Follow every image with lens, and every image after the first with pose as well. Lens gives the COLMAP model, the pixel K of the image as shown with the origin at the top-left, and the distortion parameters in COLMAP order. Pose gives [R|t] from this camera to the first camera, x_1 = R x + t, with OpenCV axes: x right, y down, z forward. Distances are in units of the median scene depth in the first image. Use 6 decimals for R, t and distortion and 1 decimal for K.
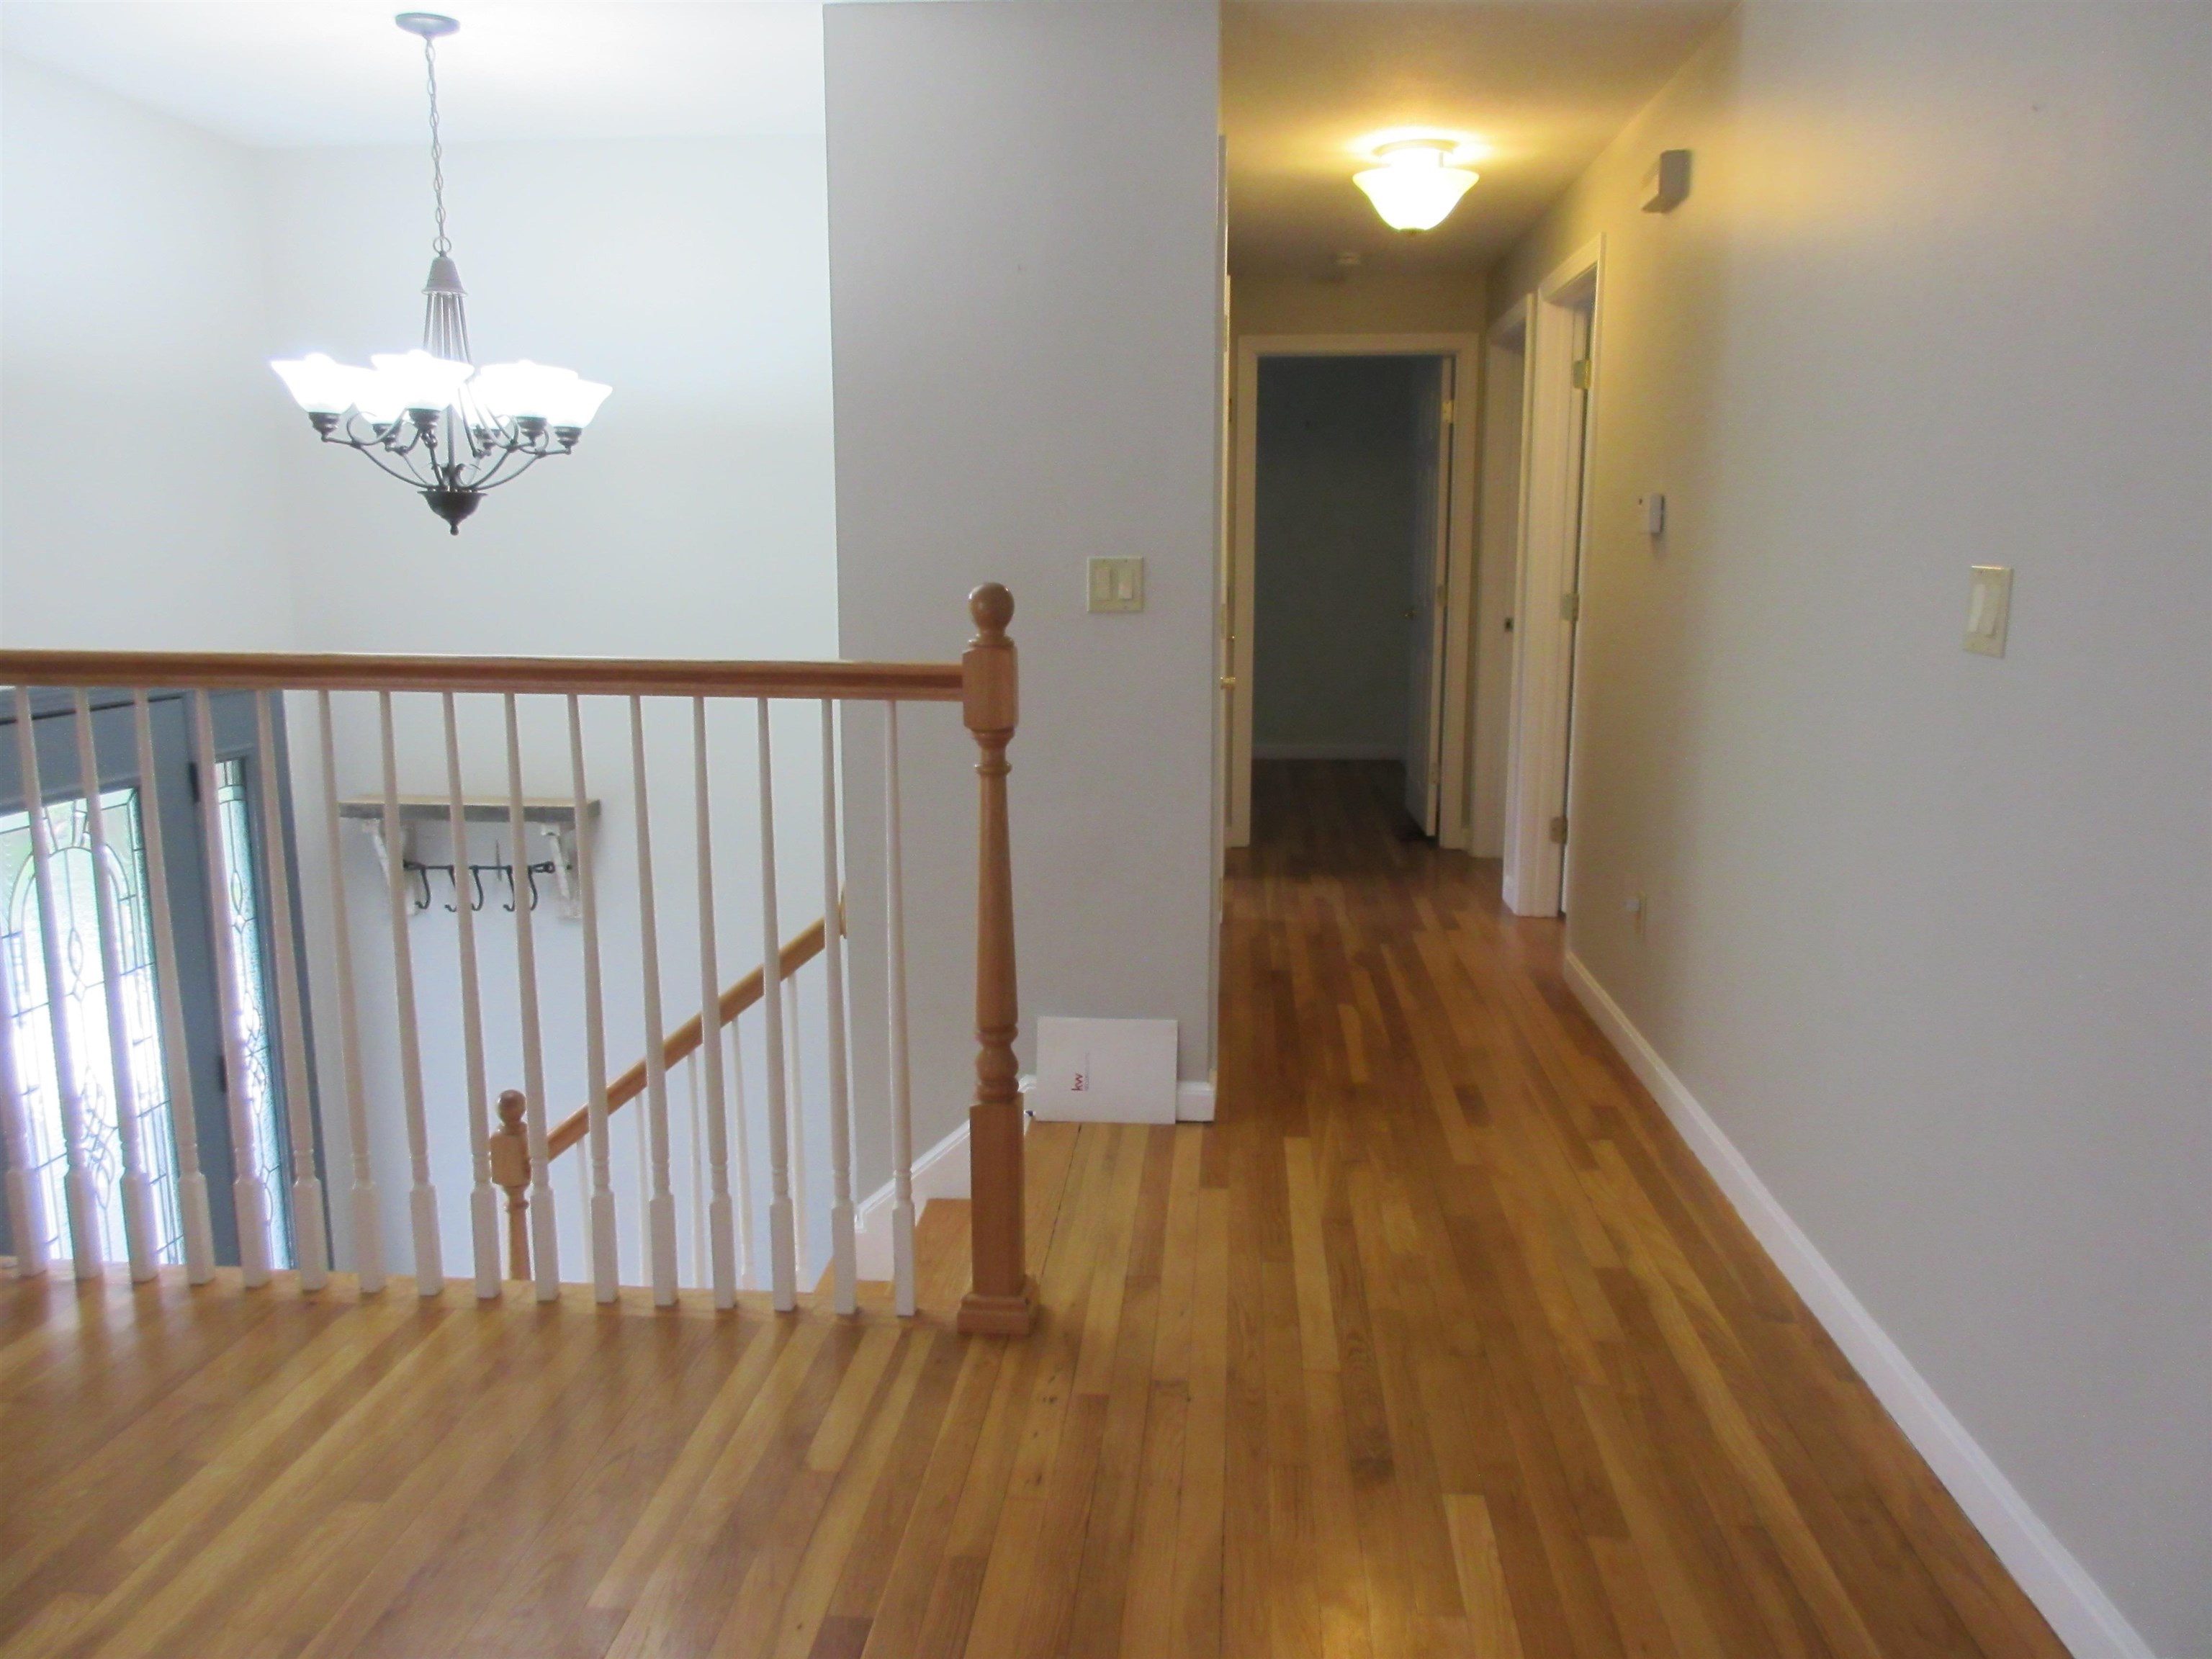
lens RADIAL K [[1632.2, 0, 1111.0], [0, 1632.2, 835.4], [0, 0, 1]] dist [-0.012568, 0.001876]
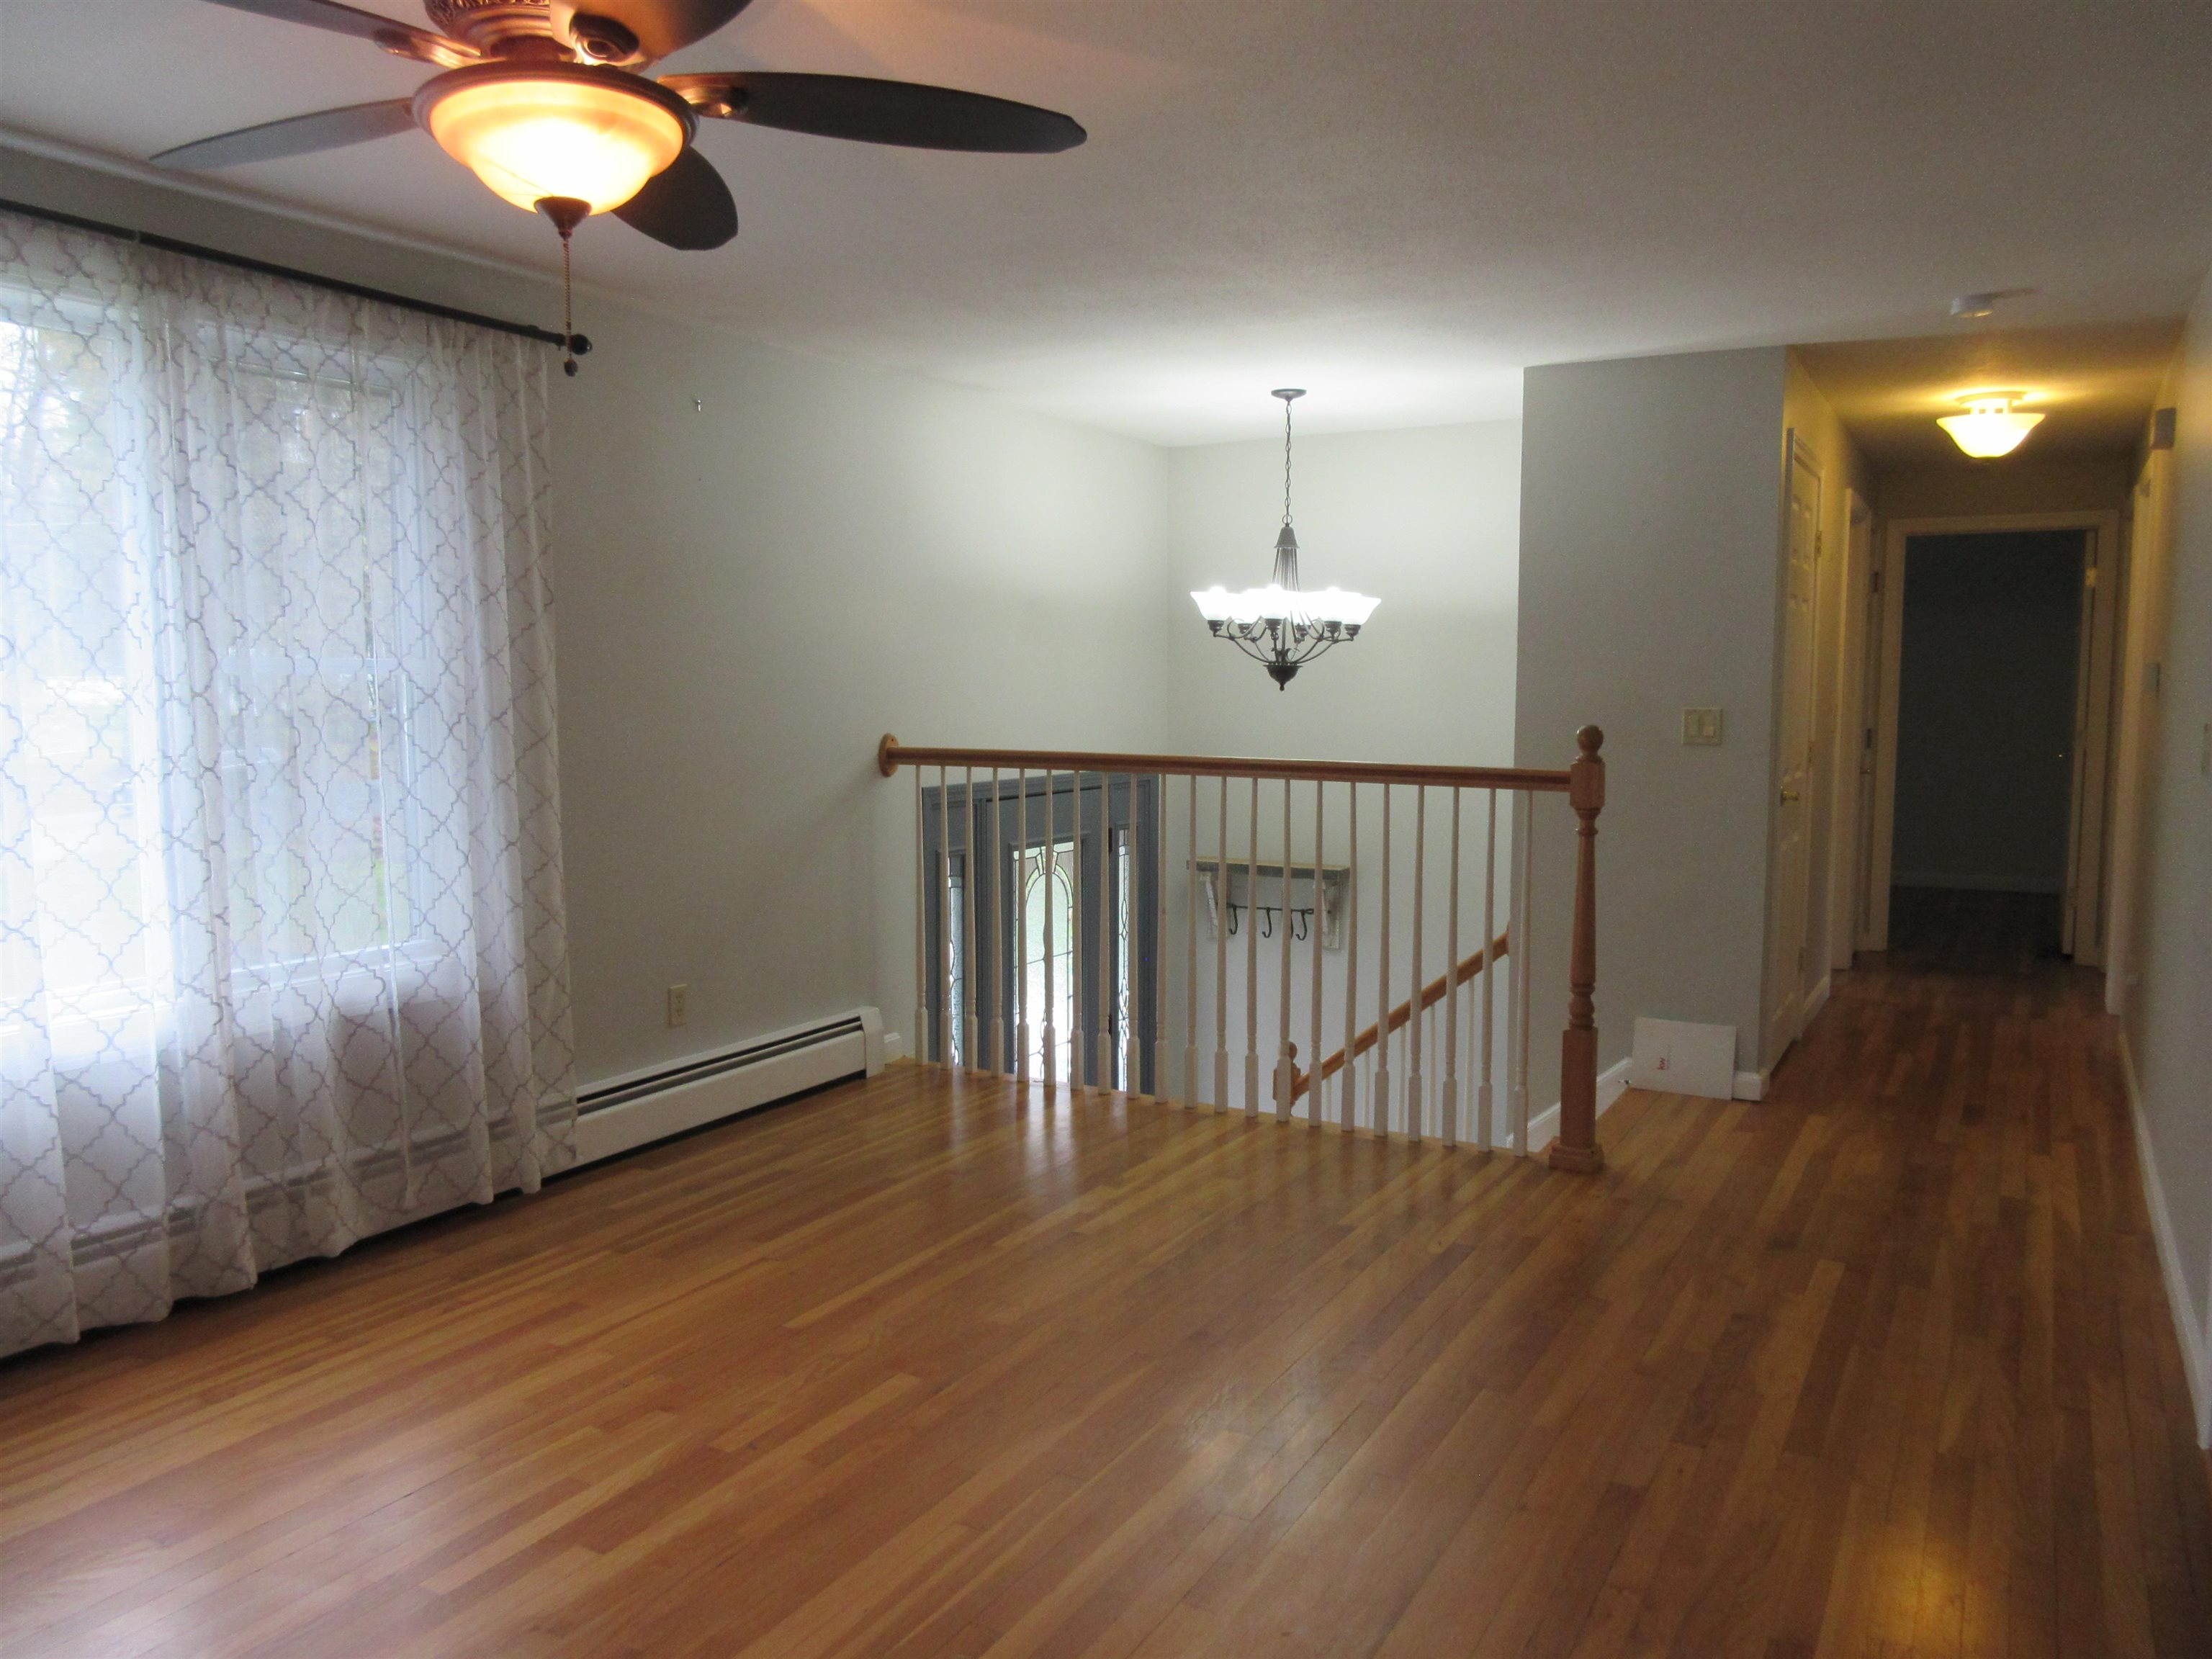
lens RADIAL K [[1632.2, 0, 1111.0], [0, 1632.2, 835.4], [0, 0, 1]] dist [-0.012568, 0.001876]
pose [[0.904877, 0.041656, -0.423631, 0.167437], [-0.075943, 0.995032, -0.064372, 0.092664], [0.418845, 0.090421, 0.903545, -0.634142]]
